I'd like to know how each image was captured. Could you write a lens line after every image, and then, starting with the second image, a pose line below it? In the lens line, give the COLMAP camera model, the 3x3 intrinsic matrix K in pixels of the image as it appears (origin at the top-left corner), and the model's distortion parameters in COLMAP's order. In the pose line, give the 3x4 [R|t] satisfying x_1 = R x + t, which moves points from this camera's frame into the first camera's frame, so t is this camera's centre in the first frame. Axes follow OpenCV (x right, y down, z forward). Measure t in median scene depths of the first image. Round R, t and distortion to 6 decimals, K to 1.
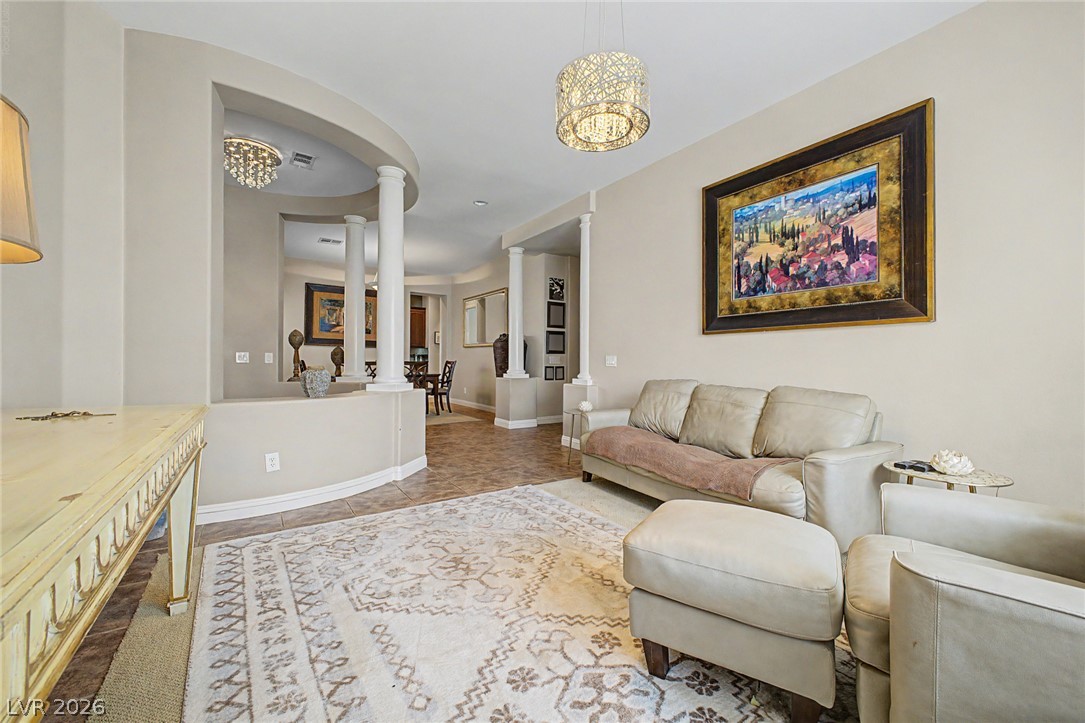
lens RADIAL K [[427.7, 0, 540.7], [0, 427.7, 358.1], [0, 0, 1]] dist [0.018959, -0.007816]
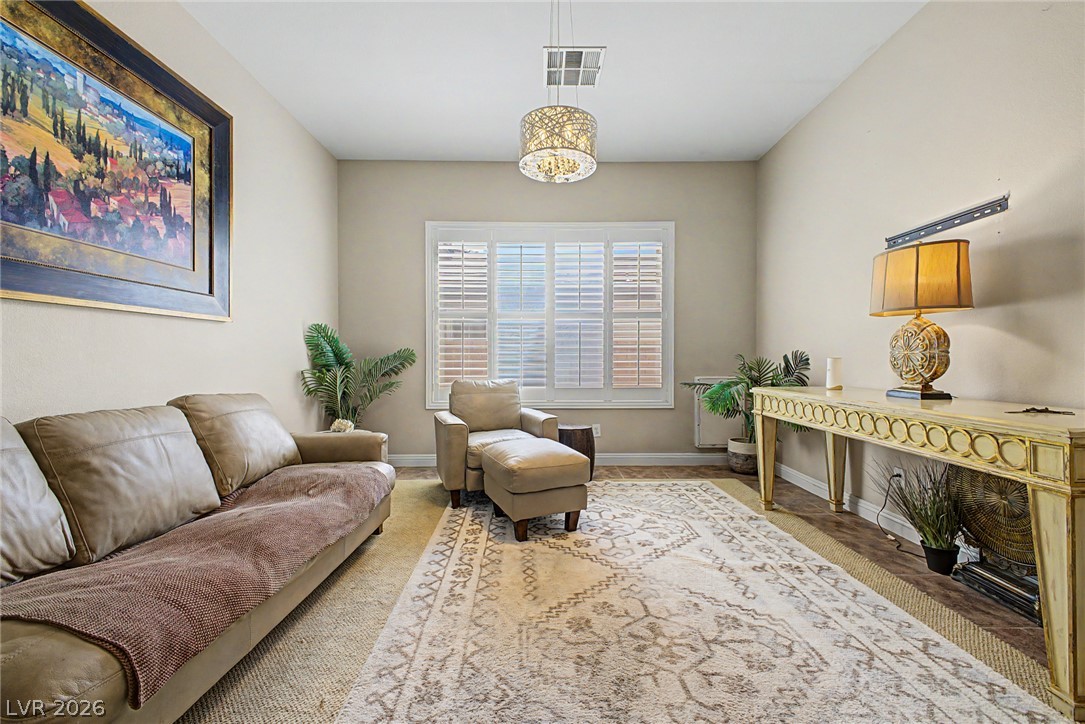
lens RADIAL K [[427.7, 0, 540.7], [0, 427.7, 358.6], [0, 0, 1]] dist [0.018959, -0.007816]
pose [[-0.839453, -0.006222, 0.543397, -0.283469], [-0.006583, 0.999978, 0.001280, 0.001076], [-0.543393, -0.002503, -0.839475, 1.219763]]
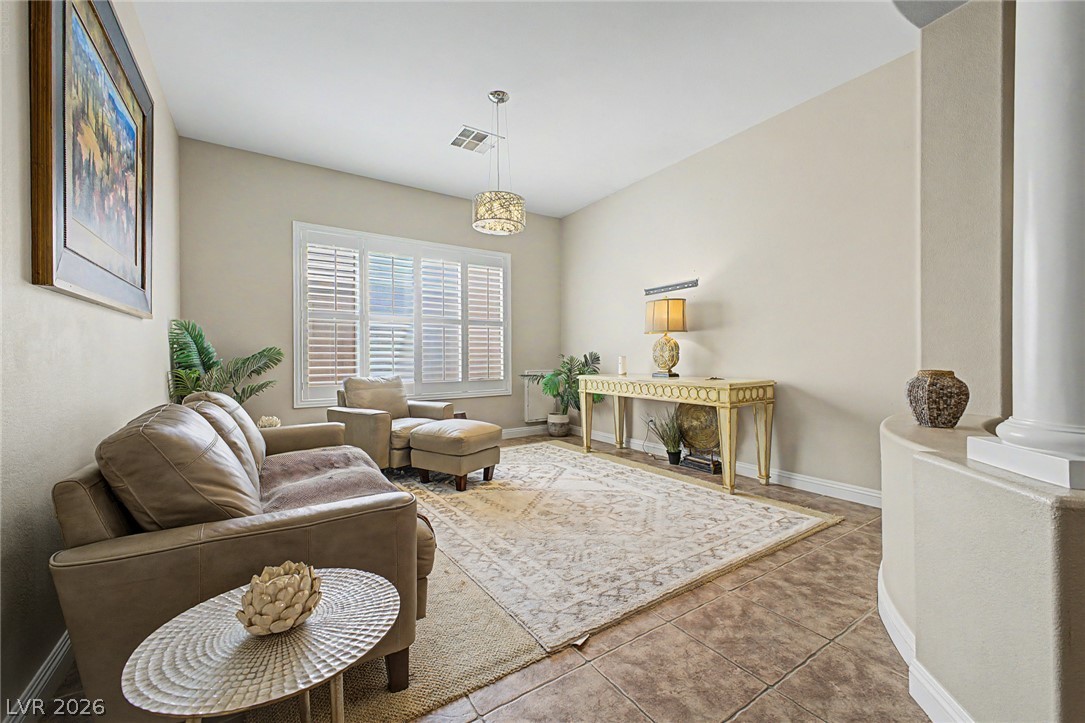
lens RADIAL K [[427.7, 0, 540.7], [0, 427.7, 358.1], [0, 0, 1]] dist [0.018959, -0.007816]
pose [[-0.999994, -0.001218, 0.003207, -0.021110], [-0.001223, 0.999998, -0.001714, 0.006210], [-0.003205, -0.001718, -0.999993, 1.660492]]
